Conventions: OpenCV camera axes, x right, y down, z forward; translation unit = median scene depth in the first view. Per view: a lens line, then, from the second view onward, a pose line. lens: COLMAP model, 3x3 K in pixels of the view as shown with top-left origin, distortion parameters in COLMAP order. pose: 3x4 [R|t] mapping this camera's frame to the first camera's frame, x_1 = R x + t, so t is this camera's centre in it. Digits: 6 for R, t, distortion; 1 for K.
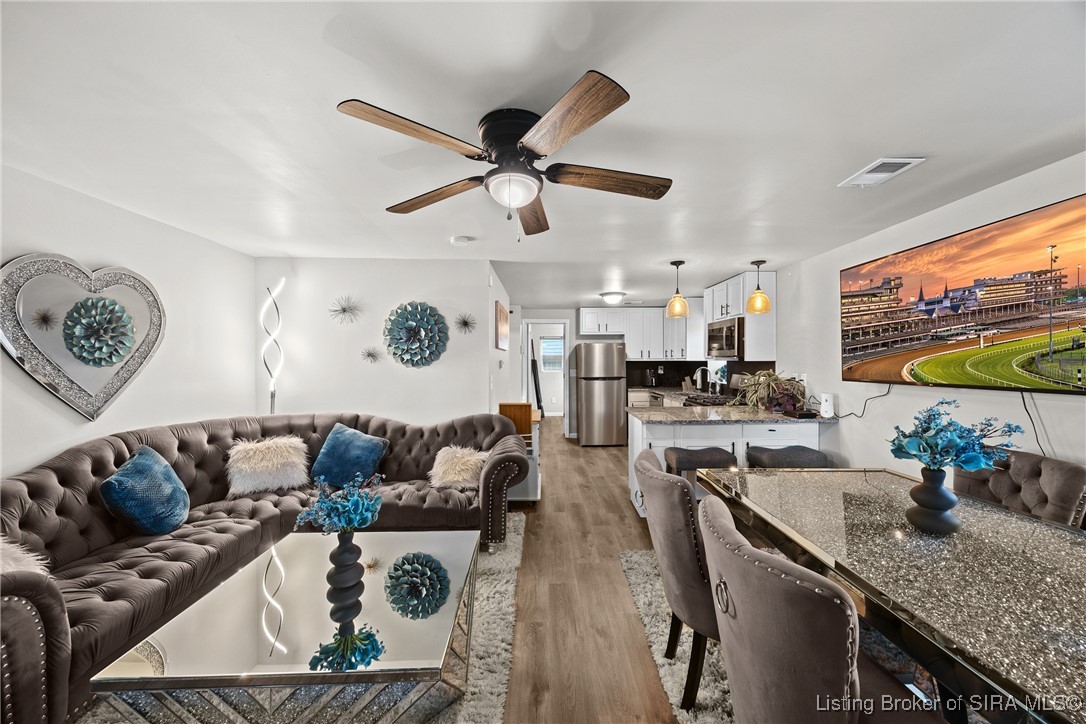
lens RADIAL K [[415.2, 0, 546.0], [0, 415.2, 362.6], [0, 0, 1]] dist [-0.000498, -0.000051]
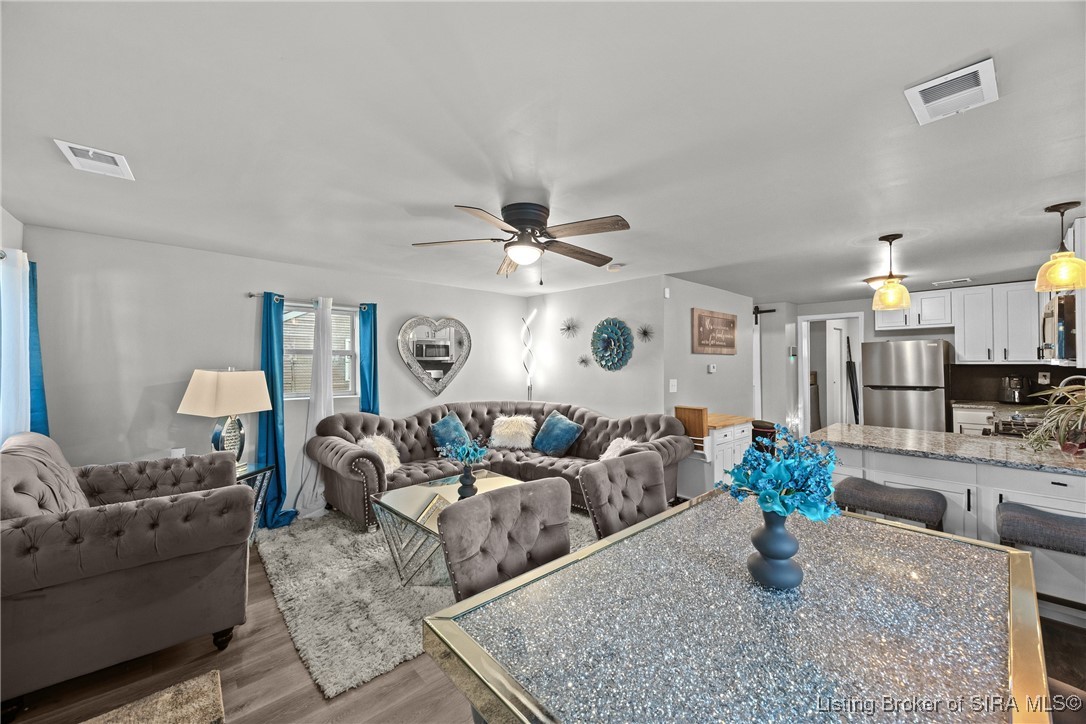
lens RADIAL K [[412.8, 0, 545.5], [0, 412.8, 359.8], [0, 0, 1]] dist [-0.002828, -0.000088]
pose [[0.667876, -0.005681, -0.744251, 0.592924], [0.000082, 0.999971, -0.007559, -0.015651], [0.744272, 0.004988, 0.667858, 0.047804]]
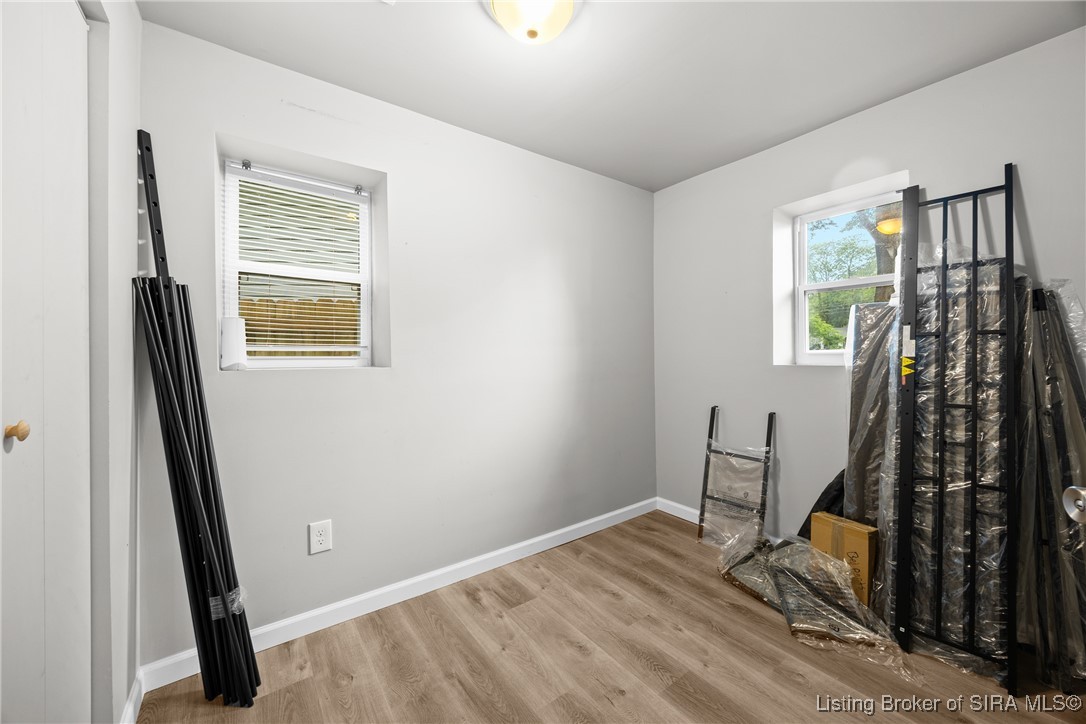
lens RADIAL K [[412.8, 0, 545.5], [0, 412.8, 359.8], [0, 0, 1]] dist [-0.002828, -0.000088]
pose [[0.793211, -0.000845, 0.608947, -0.039484], [0.002766, 0.999994, -0.002215, 0.063847], [-0.608941, 0.003441, 0.793208, 2.800612]]
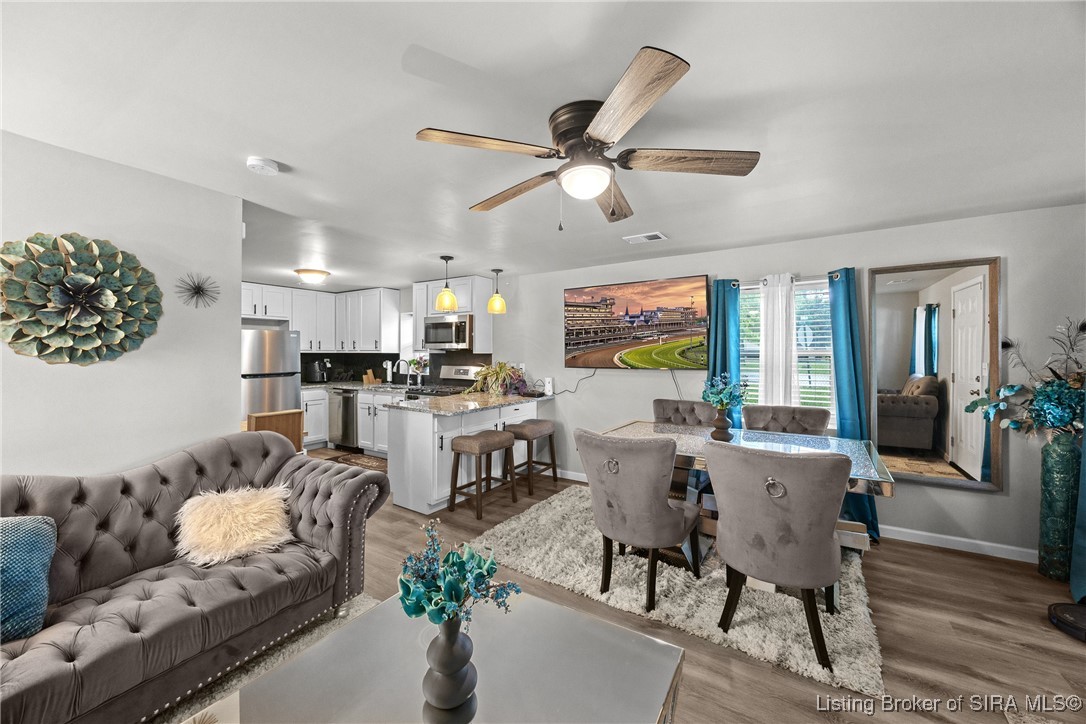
lens RADIAL K [[419.5, 0, 543.9], [0, 419.5, 355.6], [0, 0, 1]] dist [-0.001357, -0.000102]
pose [[0.552302, -0.004371, 0.833633, -0.542323], [0.004233, 0.999988, 0.002438, 0.003426], [-0.833633, 0.002182, 0.552314, 0.300710]]
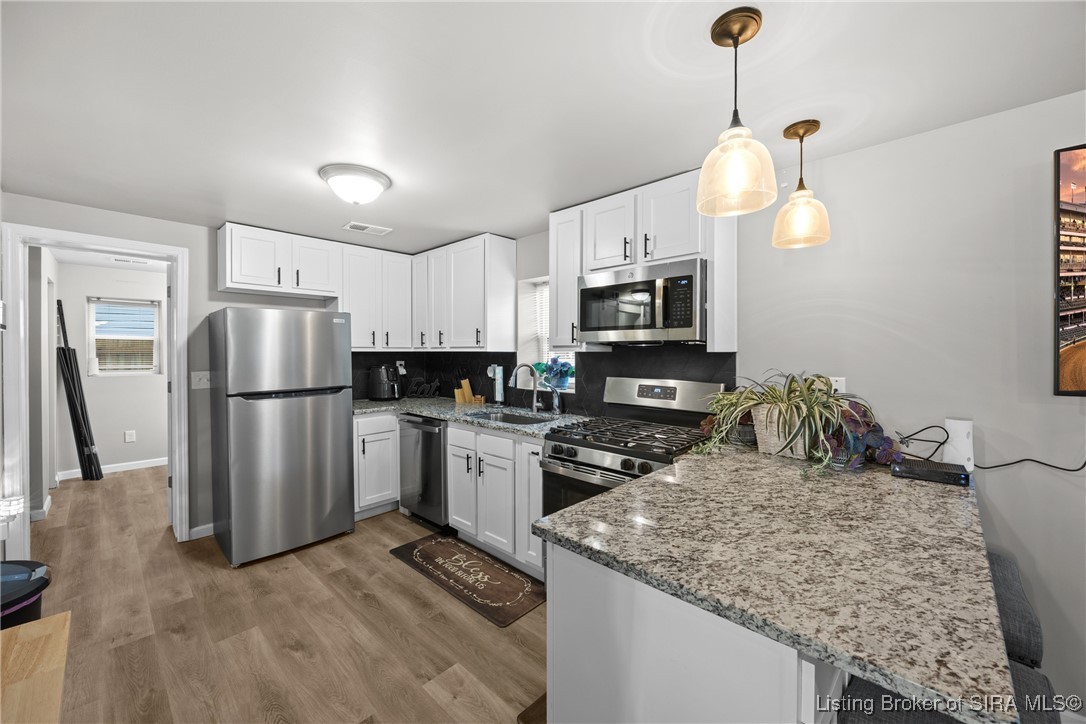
lens RADIAL K [[419.5, 0, 543.9], [0, 419.5, 355.6], [0, 0, 1]] dist [-0.001357, -0.000102]
pose [[0.691498, -0.003838, 0.722369, -0.000965], [0.002698, 0.999993, 0.002731, 0.000137], [-0.722374, 0.000060, 0.691503, 1.175552]]
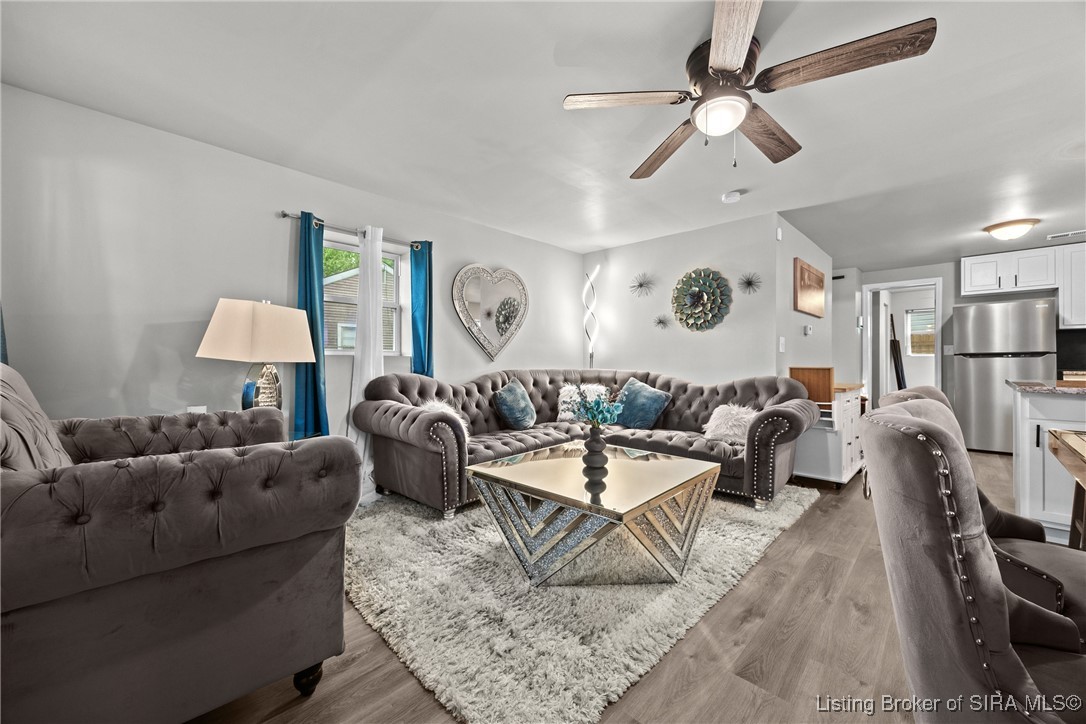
lens RADIAL K [[411.0, 0, 546.4], [0, 411.0, 360.7], [0, 0, 1]] dist [-0.001505, 0.000068]
pose [[0.704868, 0.001597, -0.709337, 0.195263], [-0.001757, 0.999998, 0.000505, 0.111219], [0.709337, 0.000891, 0.704869, -0.021082]]
